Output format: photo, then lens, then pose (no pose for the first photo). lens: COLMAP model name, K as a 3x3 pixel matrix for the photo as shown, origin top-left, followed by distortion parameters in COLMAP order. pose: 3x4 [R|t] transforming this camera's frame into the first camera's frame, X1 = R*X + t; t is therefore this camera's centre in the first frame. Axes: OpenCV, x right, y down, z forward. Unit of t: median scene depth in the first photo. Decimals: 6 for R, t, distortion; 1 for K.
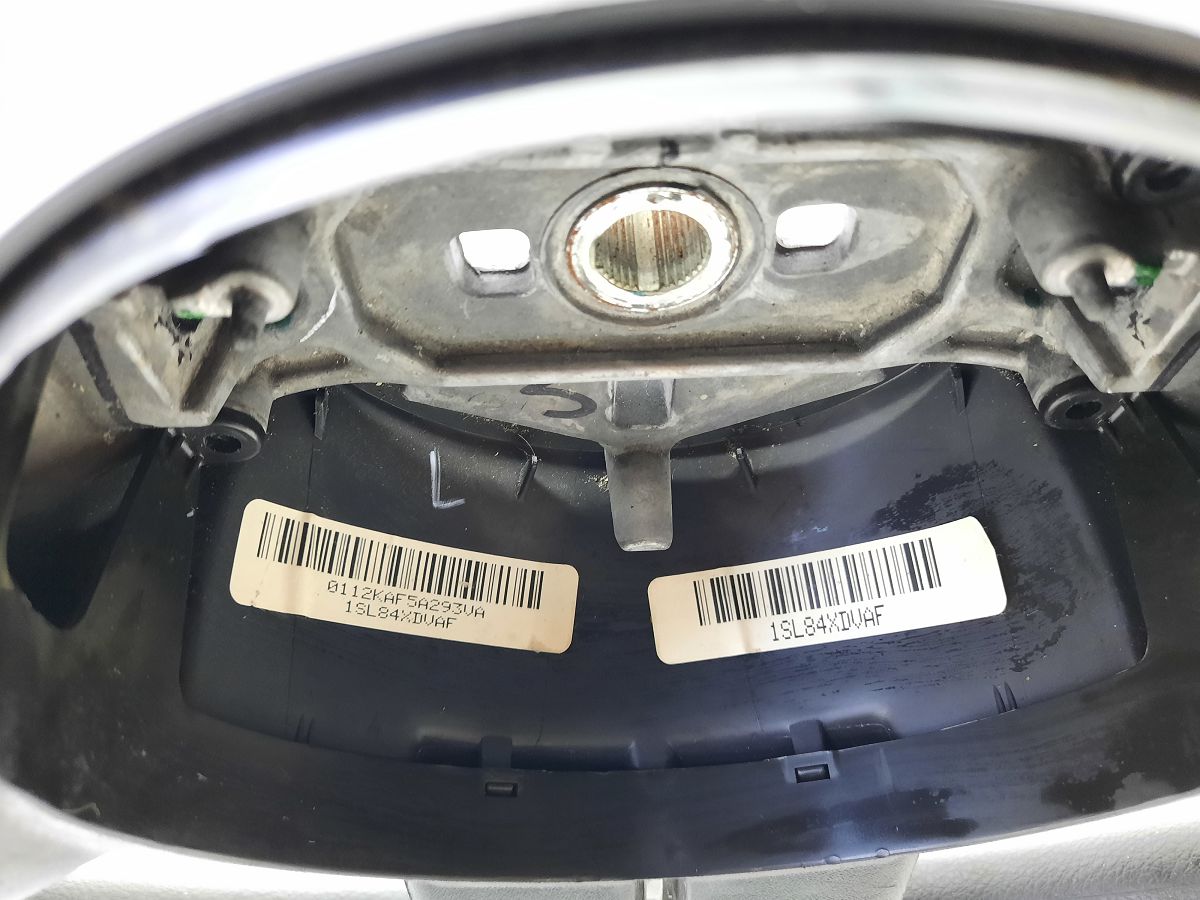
lens RADIAL K [[890.7, 0, 600.0], [0, 890.7, 450.0], [0, 0, 1]] dist [0.001496, -0.000240]
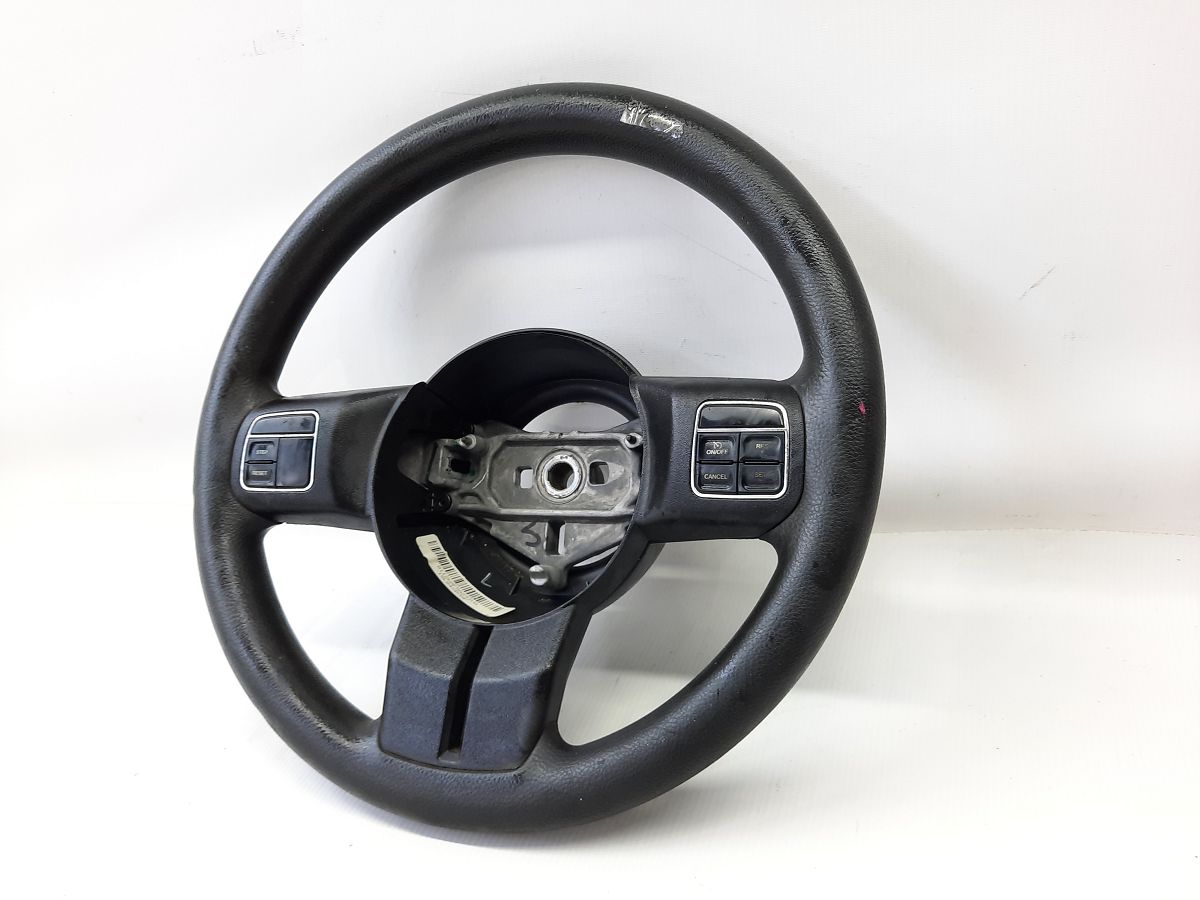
lens RADIAL K [[890.7, 0, 600.0], [0, 890.7, 450.0], [0, 0, 1]] dist [0.001496, -0.000240]
pose [[0.913453, -0.012545, -0.406752, 1.710913], [-0.379185, 0.336603, -0.861927, 2.882461], [0.147727, 0.941563, 0.302714, -0.254181]]
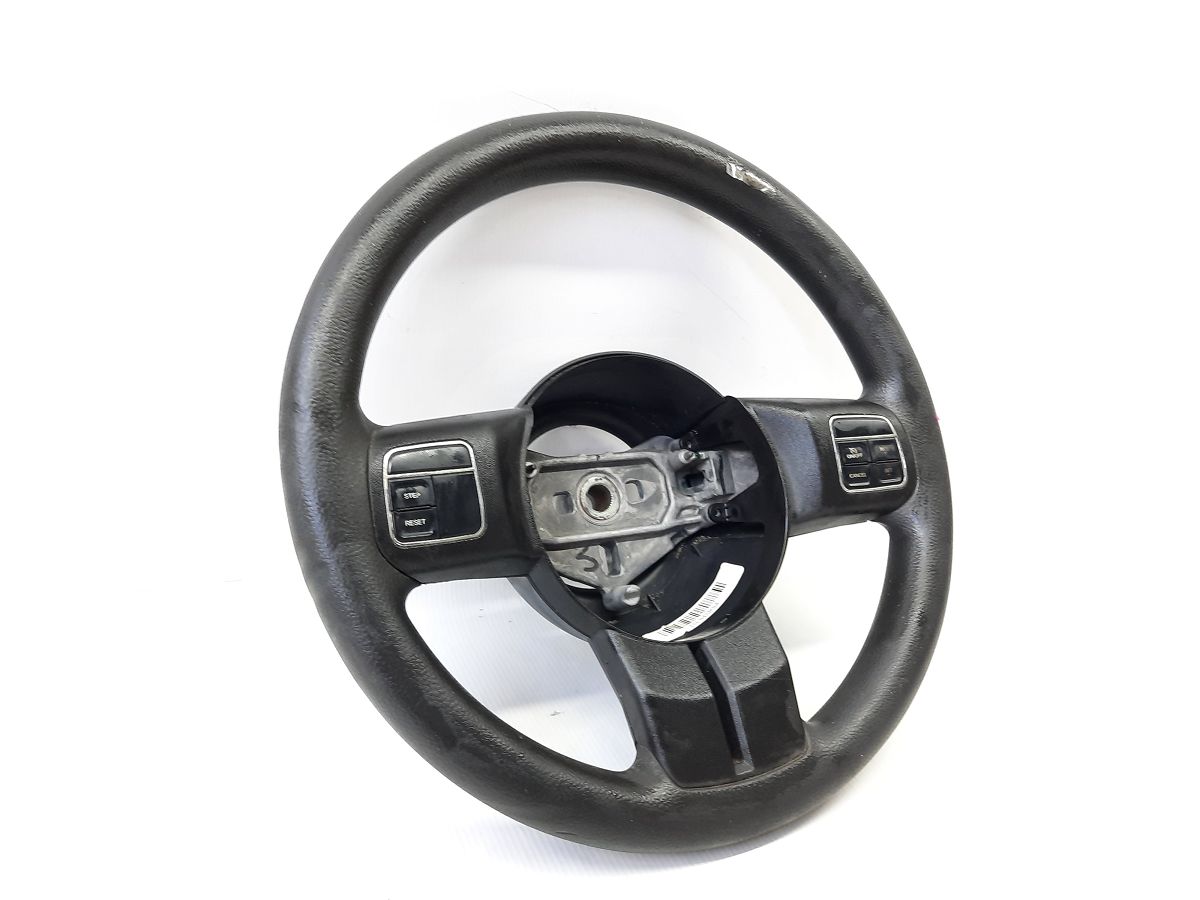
lens RADIAL K [[890.7, 0, 600.0], [0, 890.7, 450.0], [0, 0, 1]] dist [0.001496, -0.000240]
pose [[0.902274, -0.077166, 0.424202, -1.506115], [0.426556, 0.303210, -0.852123, 2.900890], [-0.062868, 0.949794, 0.306493, -0.386316]]
